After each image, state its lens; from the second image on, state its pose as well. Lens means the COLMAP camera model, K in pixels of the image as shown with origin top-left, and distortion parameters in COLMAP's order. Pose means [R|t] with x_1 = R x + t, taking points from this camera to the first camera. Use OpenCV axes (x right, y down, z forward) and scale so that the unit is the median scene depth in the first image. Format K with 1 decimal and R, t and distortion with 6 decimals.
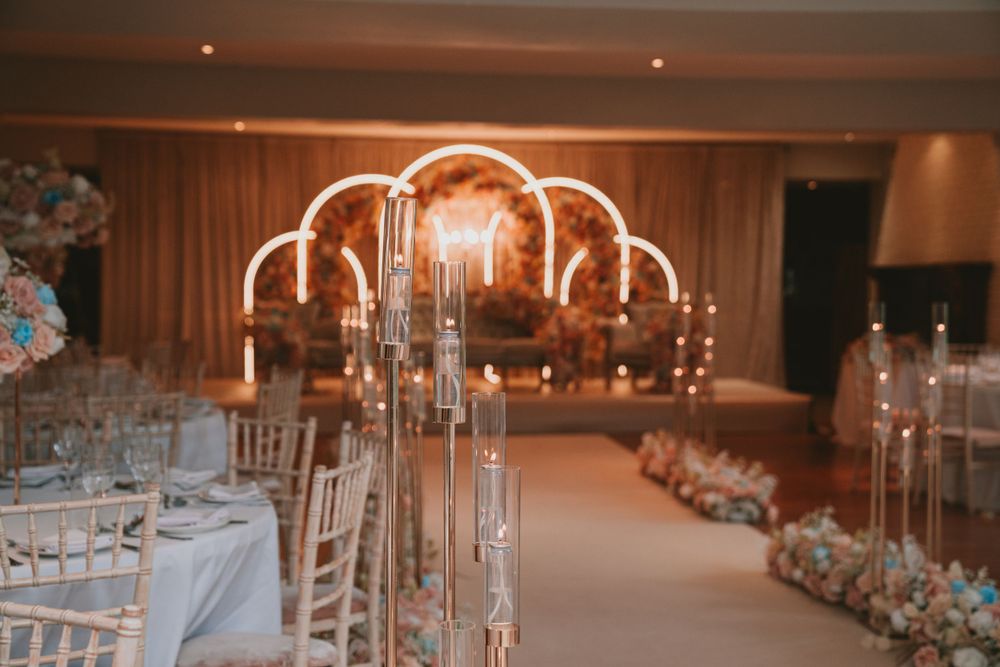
lens RADIAL K [[1507.8, 0, 498.9], [0, 1507.8, 333.9], [0, 0, 1]] dist [0.124900, 0.000000]
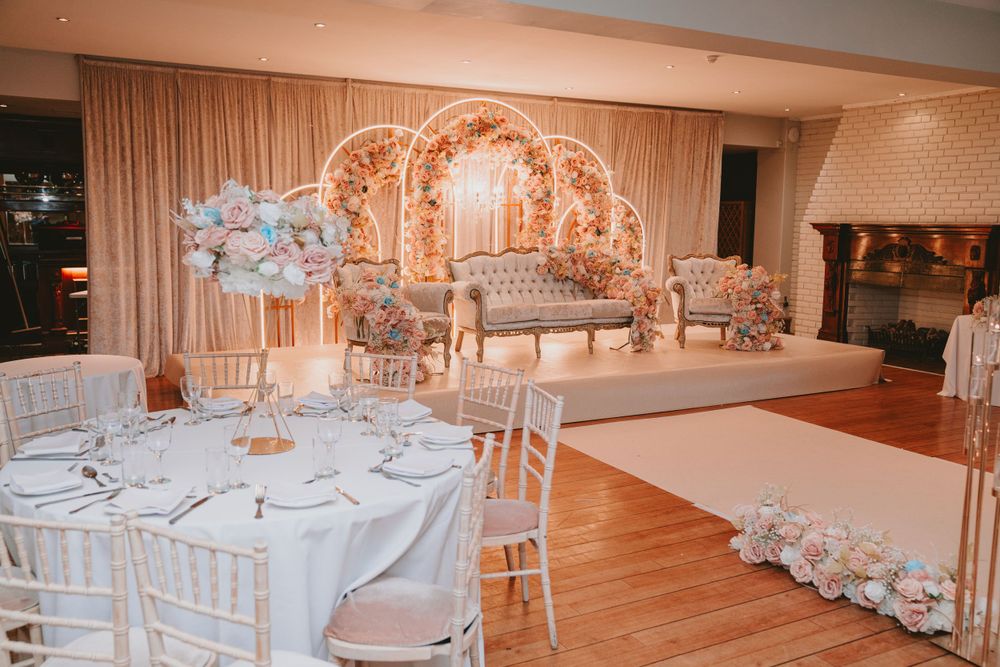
lens RADIAL K [[853.5, 0, 473.3], [0, 853.5, 328.1], [0, 0, 1]] dist [-0.011773, 0.010821]
pose [[0.931517, -0.043948, 0.361033, -0.235458], [0.007727, 0.994840, 0.101164, -0.030621], [-0.363616, -0.091446, 0.927050, 0.475285]]
